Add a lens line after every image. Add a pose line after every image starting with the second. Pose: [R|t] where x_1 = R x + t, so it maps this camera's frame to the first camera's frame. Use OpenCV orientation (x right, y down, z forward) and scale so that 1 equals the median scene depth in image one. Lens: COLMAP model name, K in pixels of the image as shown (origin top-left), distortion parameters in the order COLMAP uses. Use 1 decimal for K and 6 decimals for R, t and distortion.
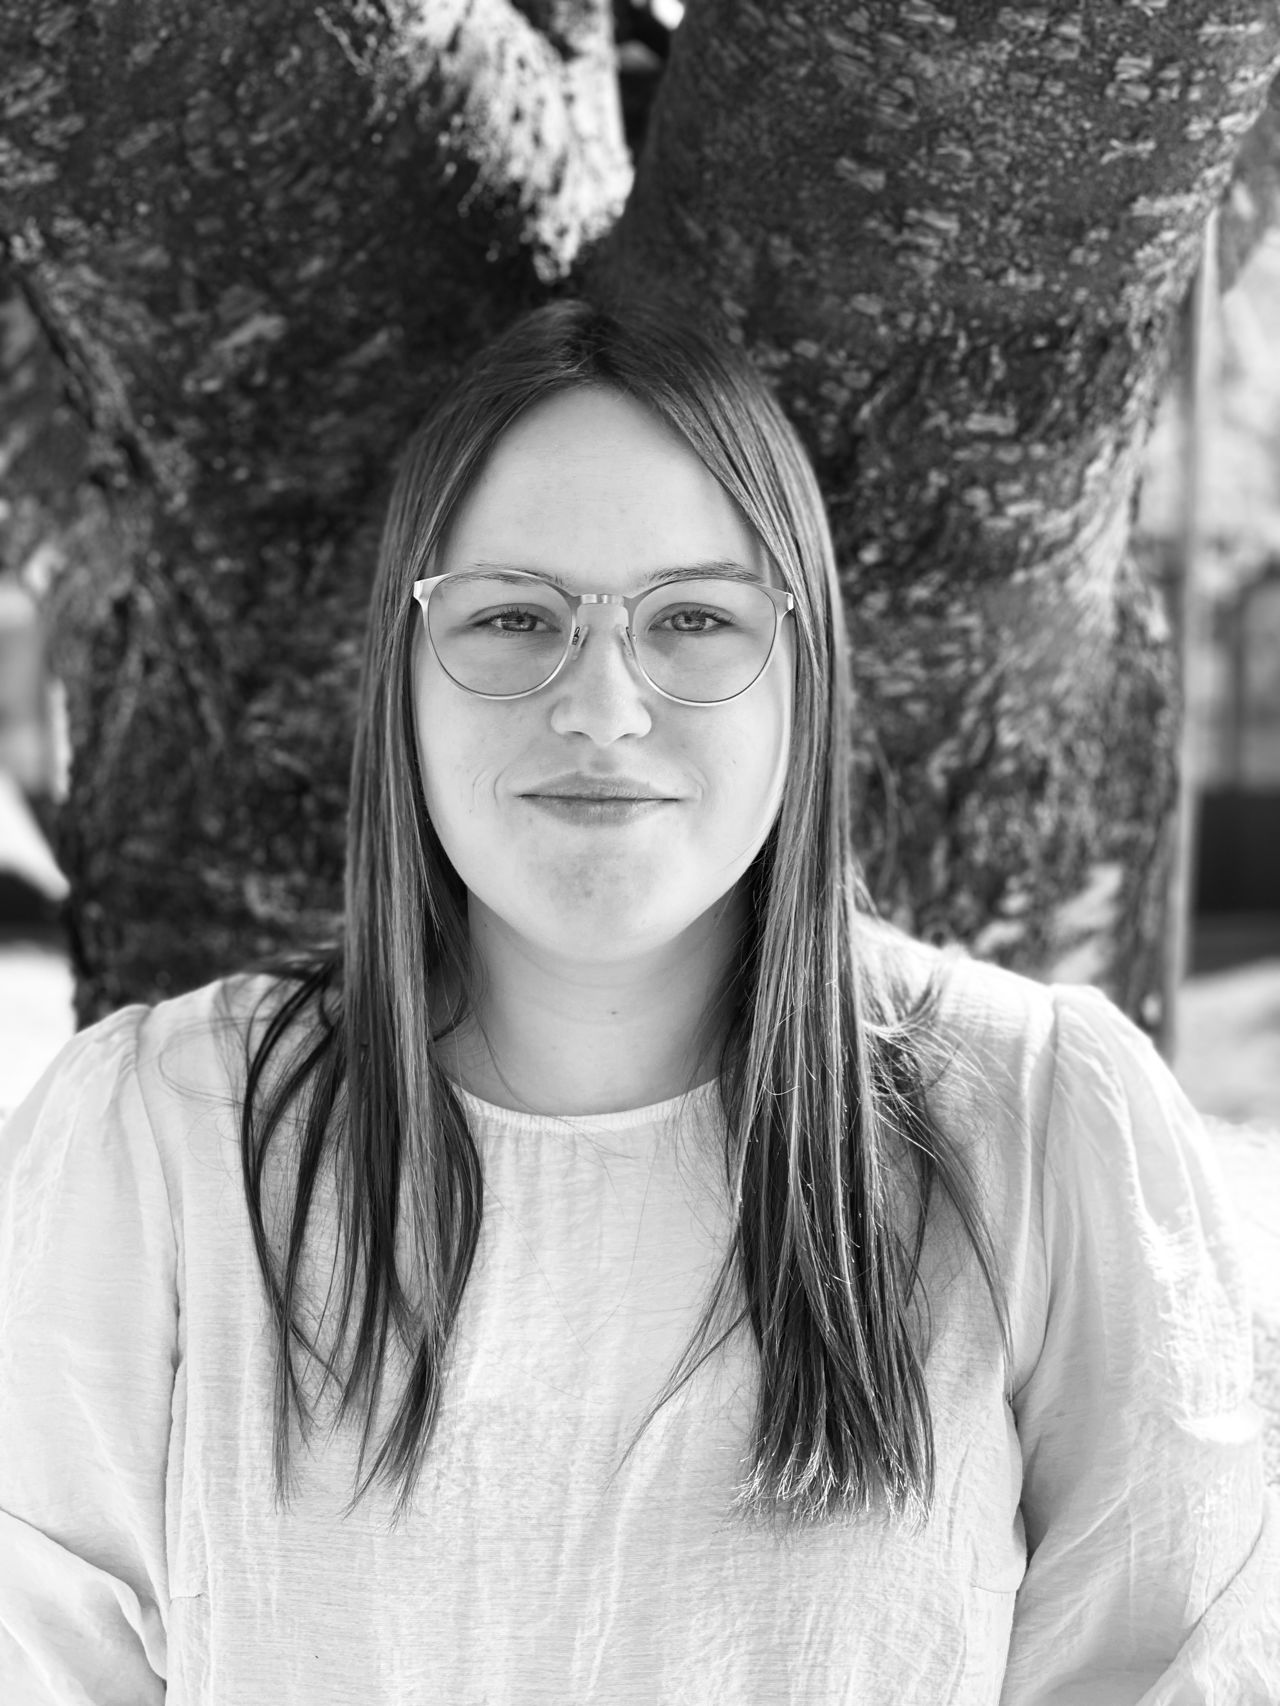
lens RADIAL K [[2558.5, 0, 648.6], [0, 2558.5, 845.2], [0, 0, 1]] dist [0.166182, -0.530526]
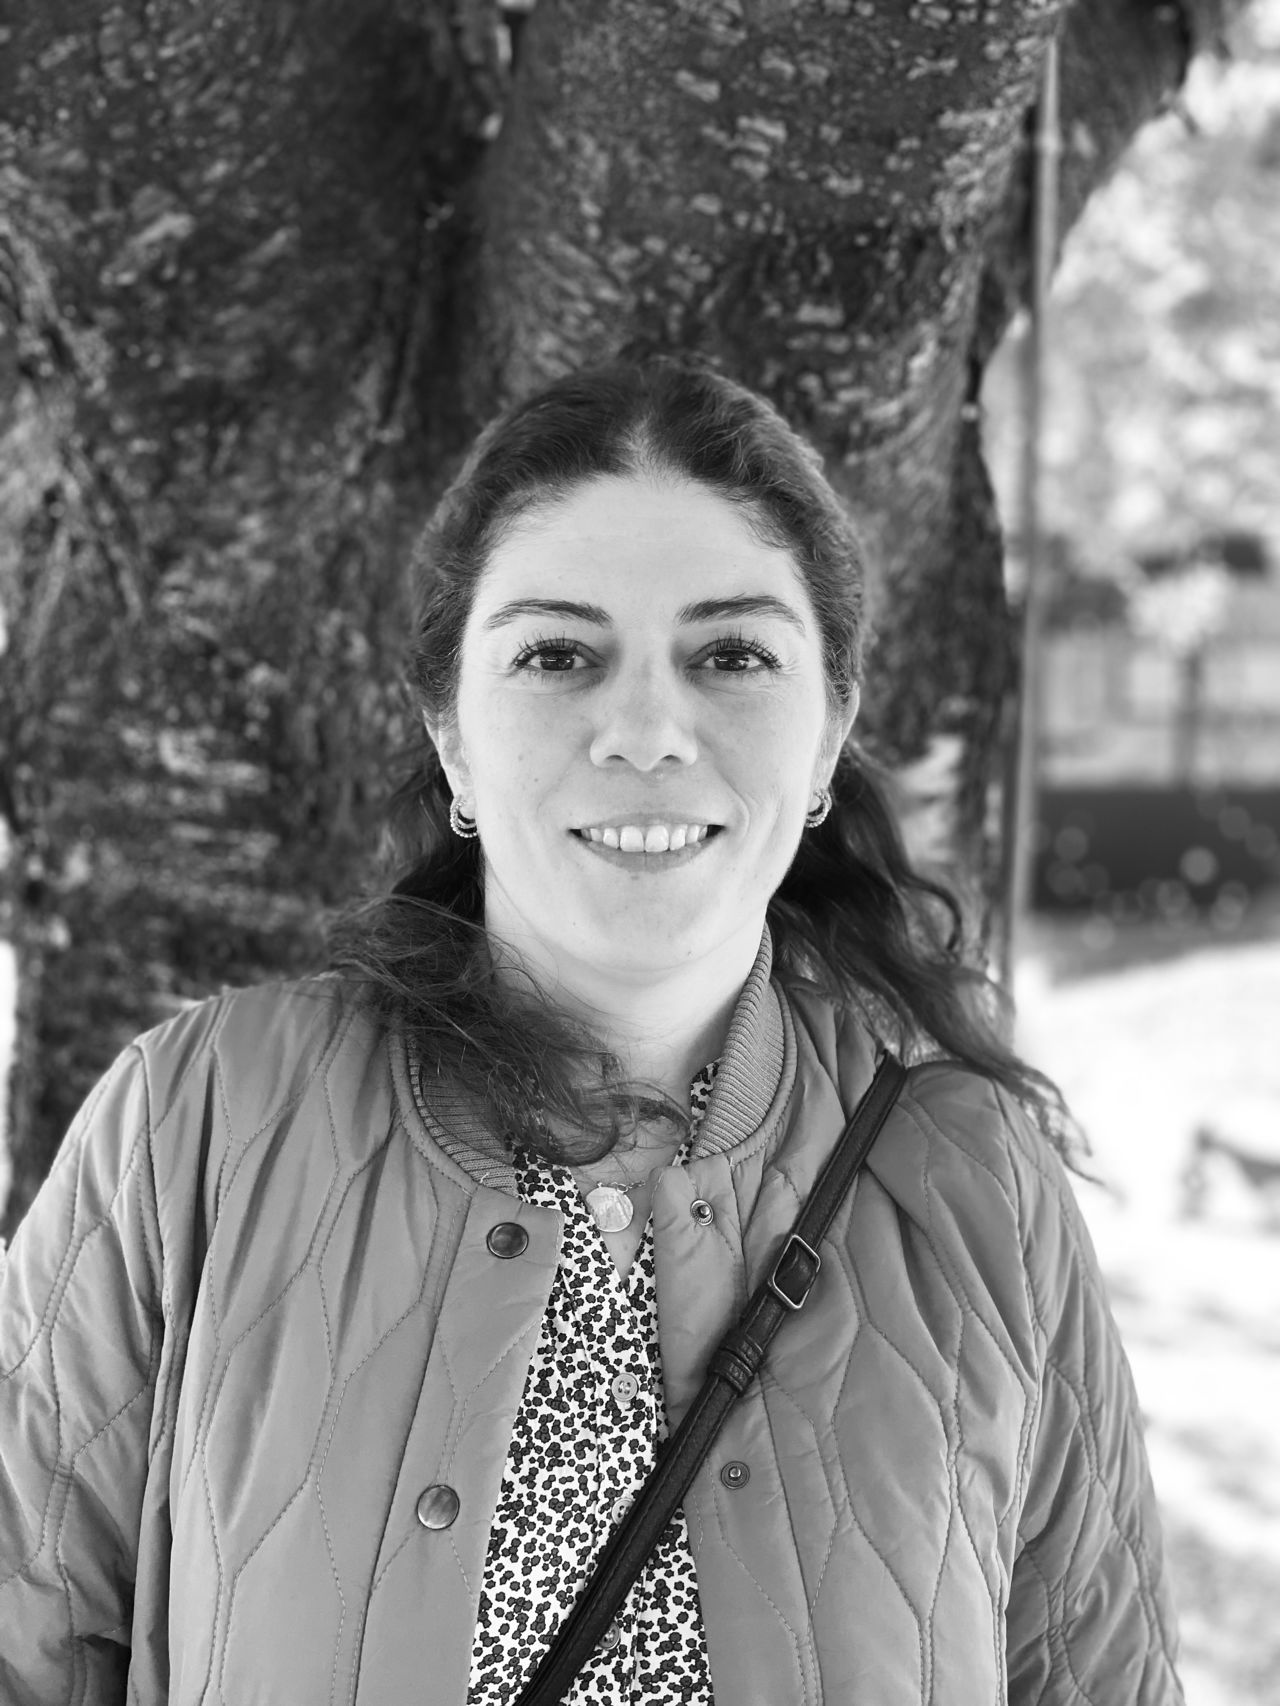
lens RADIAL K [[2569.0, 0, 654.8], [0, 2569.0, 852.7], [0, 0, 1]] dist [0.191920, -0.676223]
pose [[0.999892, 0.005733, 0.013567, 0.047164], [-0.005747, 0.999983, 0.001021, 0.071015], [-0.013561, -0.001099, 0.999907, -0.130756]]
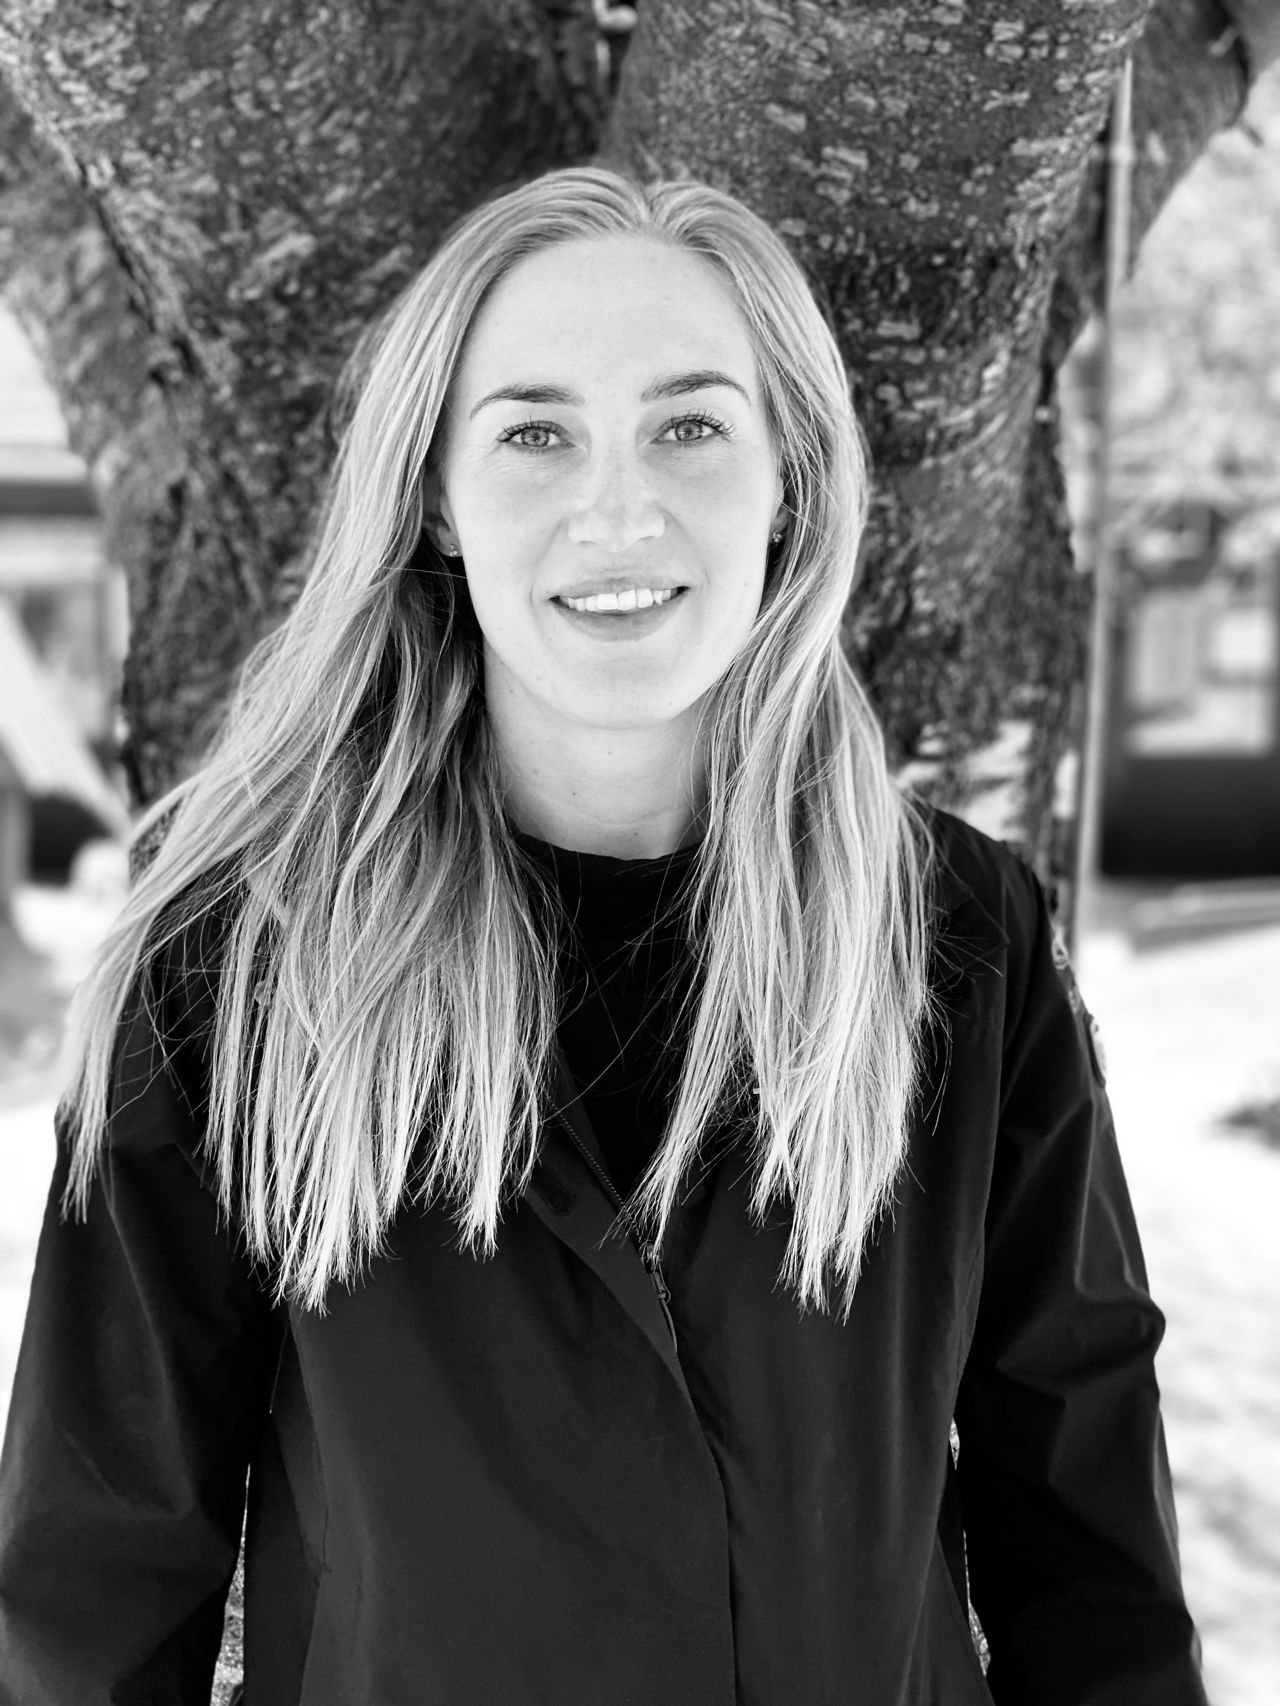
lens RADIAL K [[2555.6, 0, 634.6], [0, 2555.6, 862.1], [0, 0, 1]] dist [0.191004, -0.650336]
pose [[0.999539, 0.014924, -0.026423, 0.045984], [-0.014387, 0.999689, 0.020380, 0.061866], [0.026719, -0.019991, 0.999443, -0.208769]]
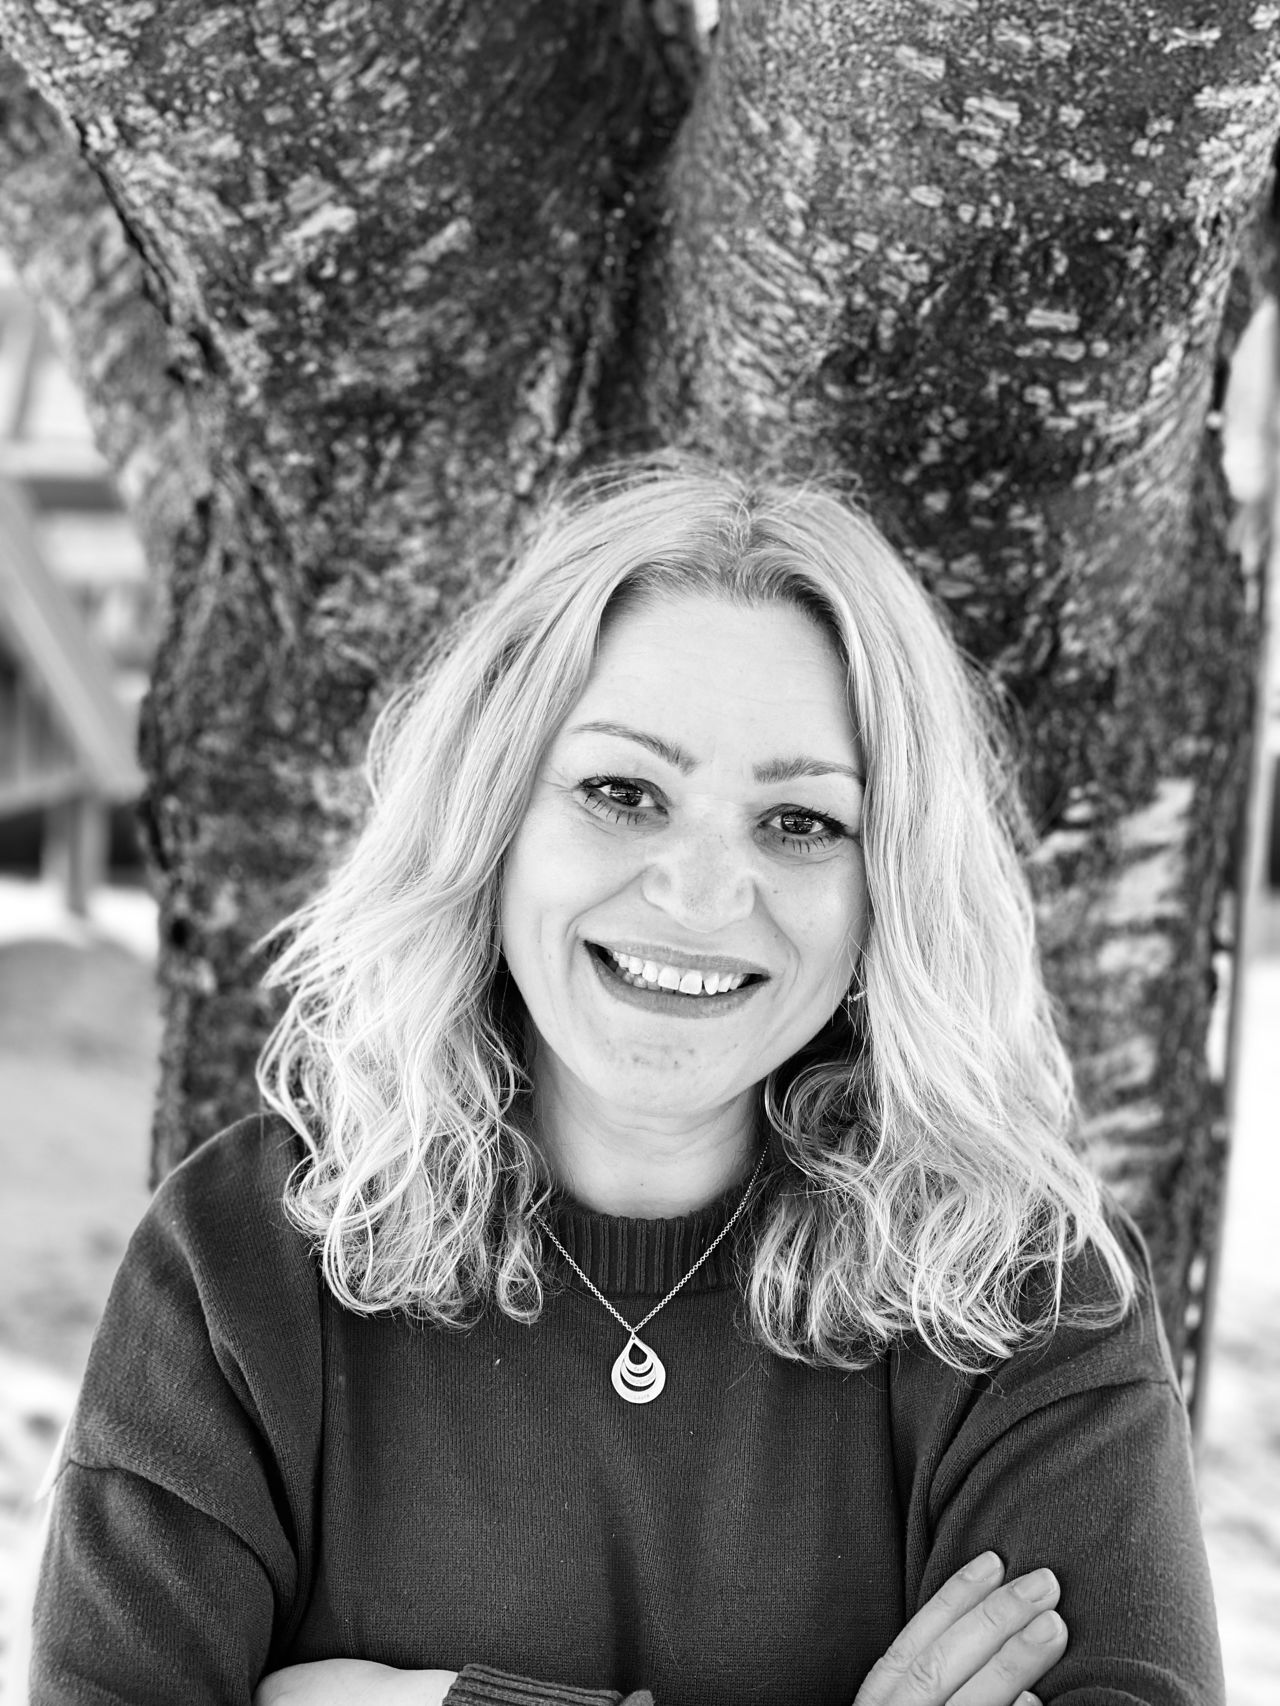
lens RADIAL K [[2558.5, 0, 648.6], [0, 2558.5, 845.2], [0, 0, 1]] dist [0.166182, -0.530526]
pose [[0.998159, 0.023014, -0.056108, 0.038254], [-0.022168, 0.999632, 0.015666, 0.026977], [0.056448, -0.014394, 0.998302, -0.005347]]
